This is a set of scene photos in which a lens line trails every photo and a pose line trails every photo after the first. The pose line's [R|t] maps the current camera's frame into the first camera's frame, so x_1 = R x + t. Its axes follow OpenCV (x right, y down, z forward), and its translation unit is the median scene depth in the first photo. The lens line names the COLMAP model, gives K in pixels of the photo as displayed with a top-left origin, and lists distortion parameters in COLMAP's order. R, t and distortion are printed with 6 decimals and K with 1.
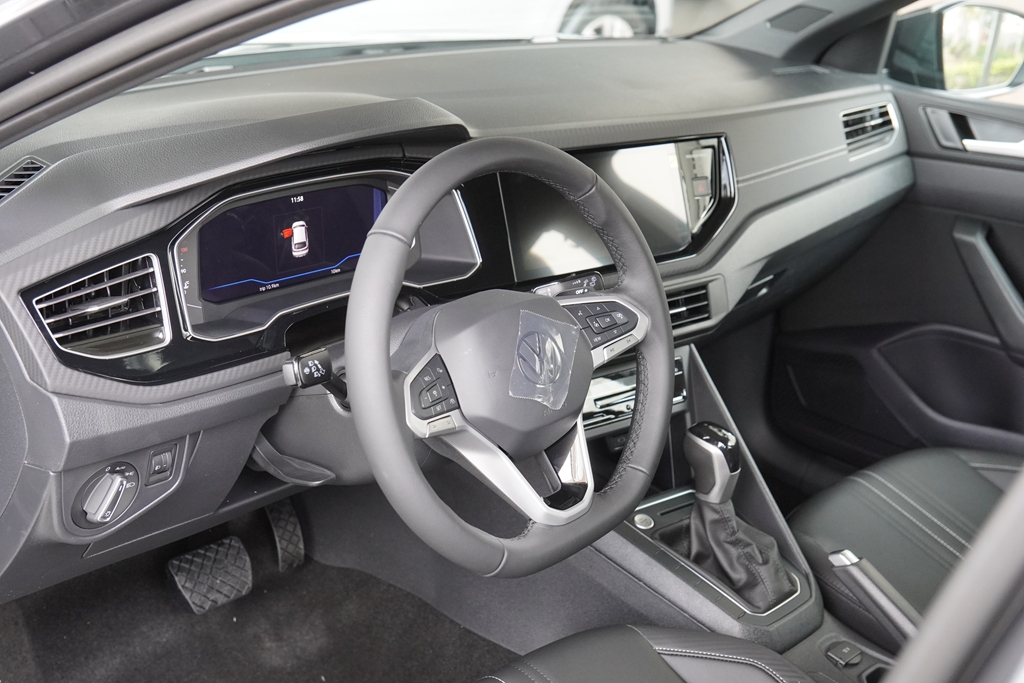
lens RADIAL K [[1432.0, 0, 506.4], [0, 1432.0, 336.2], [0, 0, 1]] dist [0.158940, 0.000000]
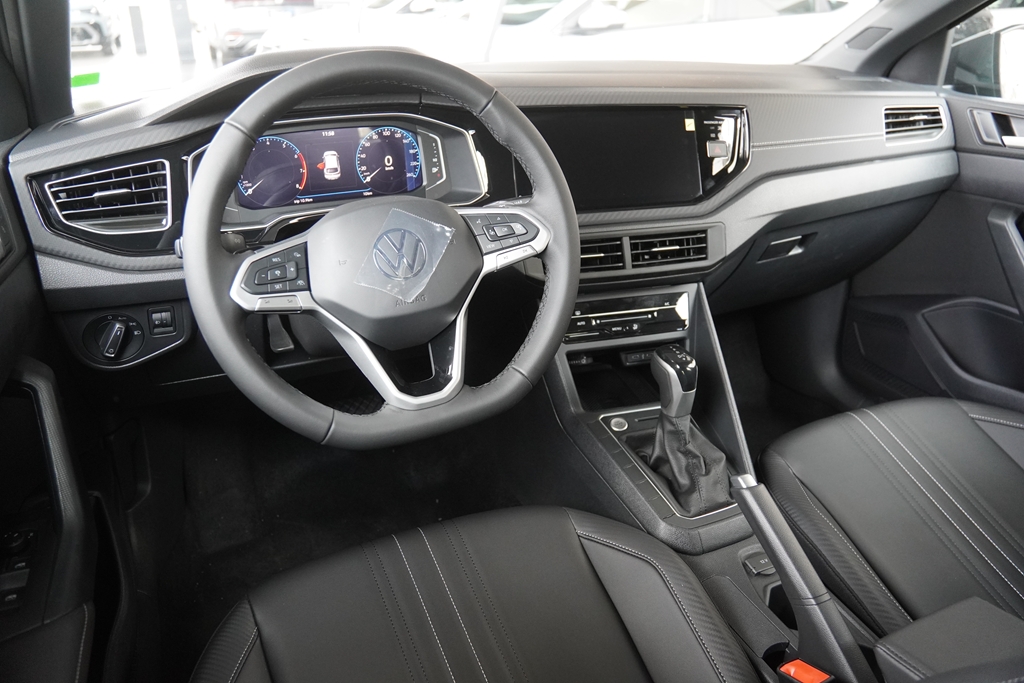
lens RADIAL K [[769.2, 0, 508.8], [0, 769.2, 337.0], [0, 0, 1]] dist [-0.125635, 0.072647]
pose [[0.913099, 0.101026, -0.395023, 0.244438], [-0.085218, 0.994707, 0.057412, 0.028157], [0.398732, -0.018760, 0.916876, 0.374135]]
